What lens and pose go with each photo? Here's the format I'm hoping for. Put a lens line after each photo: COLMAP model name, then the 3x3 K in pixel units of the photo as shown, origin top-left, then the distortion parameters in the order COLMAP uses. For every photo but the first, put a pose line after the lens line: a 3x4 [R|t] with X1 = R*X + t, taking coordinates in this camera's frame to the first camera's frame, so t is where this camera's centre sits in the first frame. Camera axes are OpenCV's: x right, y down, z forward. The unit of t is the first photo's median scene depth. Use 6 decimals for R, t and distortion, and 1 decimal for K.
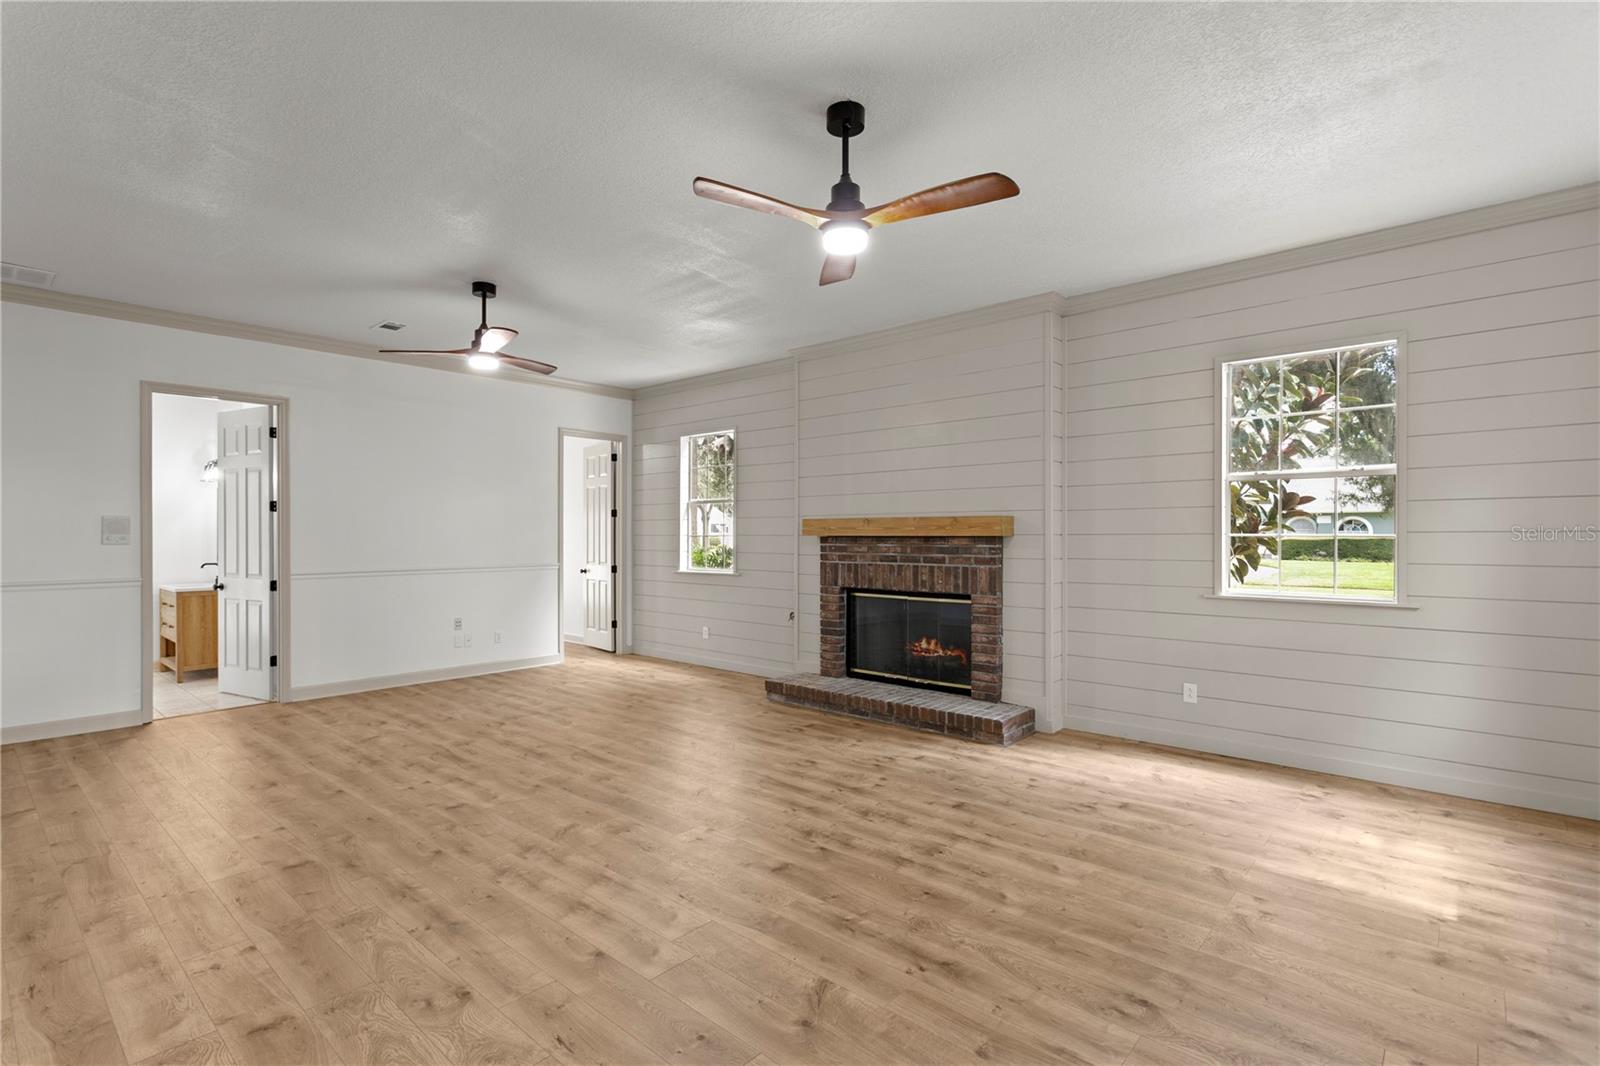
lens RADIAL K [[753.5, 0, 761.6], [0, 753.5, 532.3], [0, 0, 1]] dist [0.000154, -0.000577]
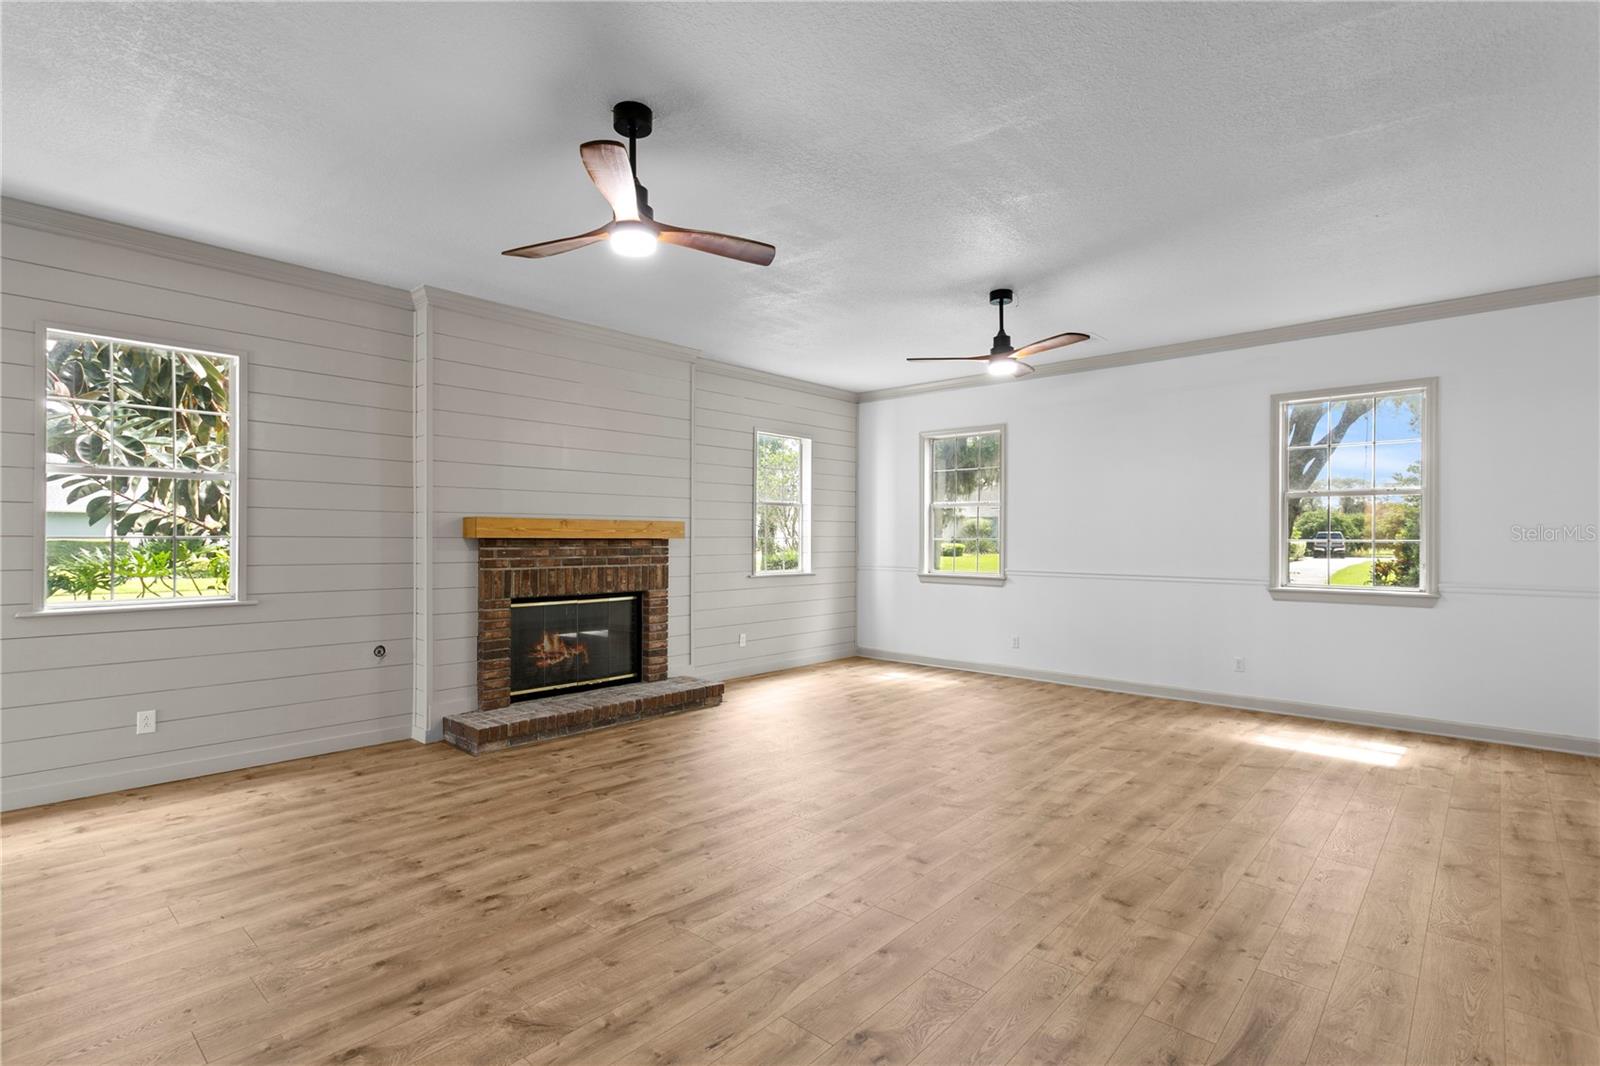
lens RADIAL K [[763.2, 0, 788.9], [0, 763.2, 539.1], [0, 0, 1]] dist [0.001180, -0.000334]
pose [[0.000370, -0.000016, 1.000000, -1.029789], [-0.005765, 0.999983, 0.000018, 0.005497], [-0.999983, -0.005765, 0.000370, 0.937435]]
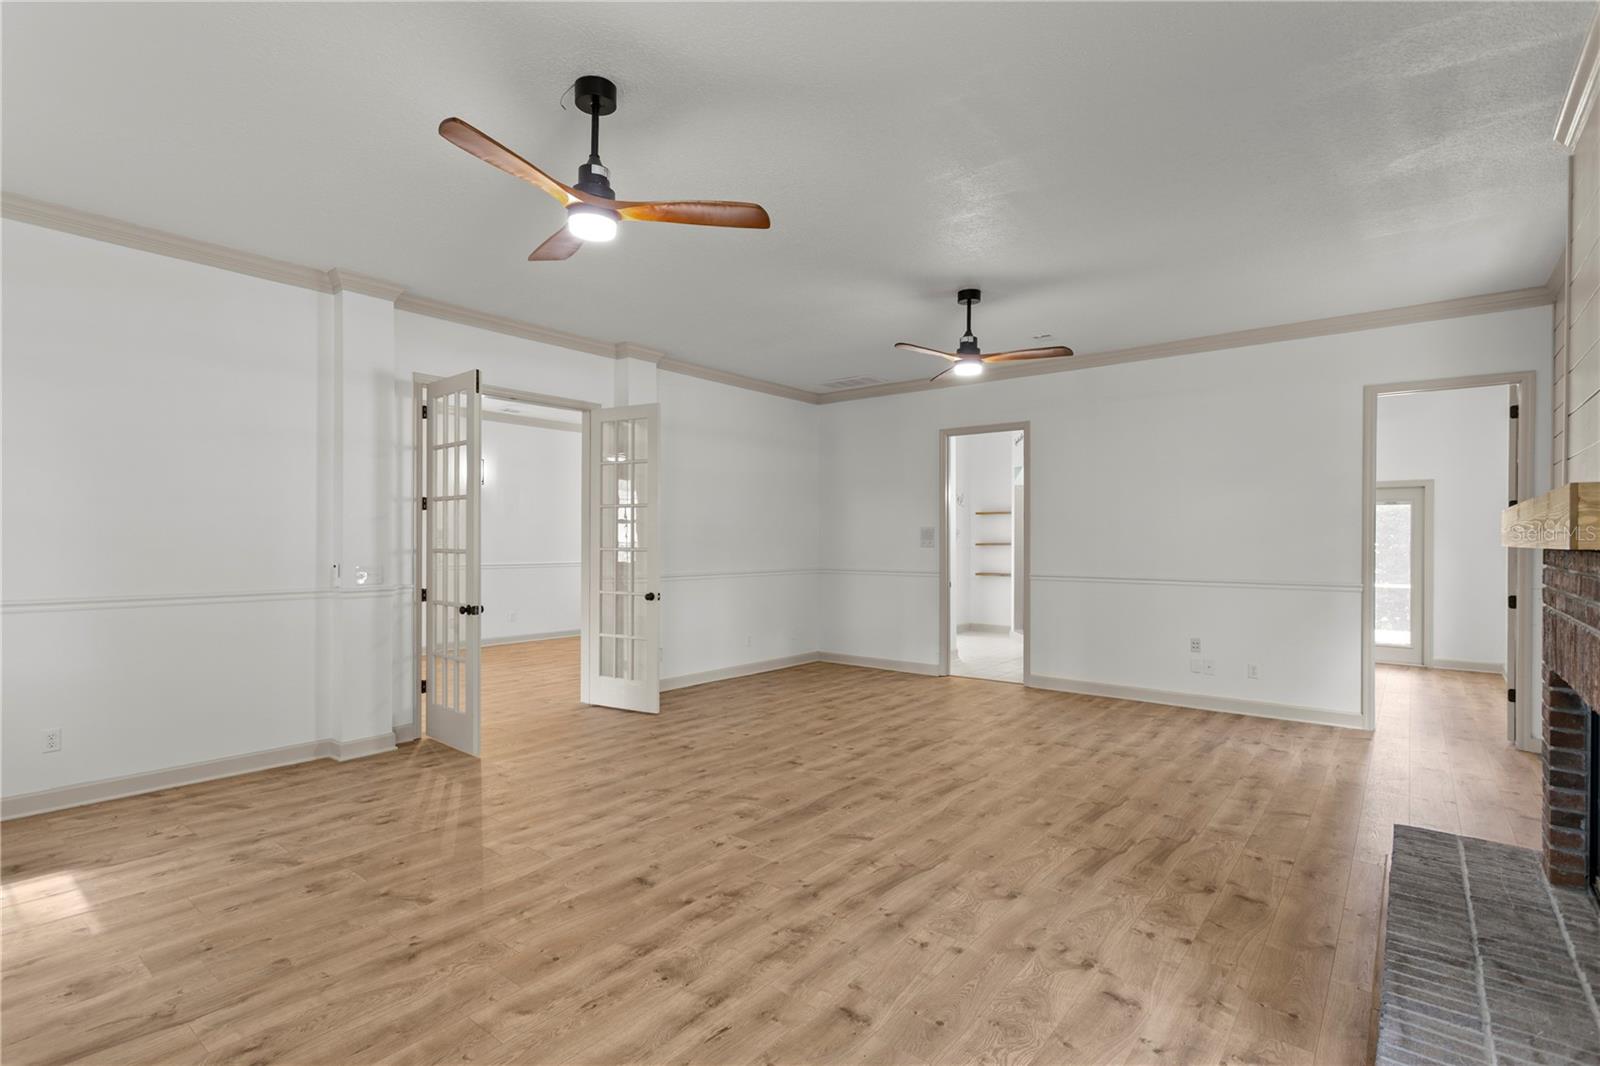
lens RADIAL K [[772.5, 0, 799.0], [0, 772.5, 542.1], [0, 0, 1]] dist [0.000576, -0.000048]
pose [[0.071162, 0.004145, -0.997456, 0.688723], [-0.000945, 0.999991, 0.004088, 0.000770], [0.997464, 0.000652, 0.071165, 0.750257]]
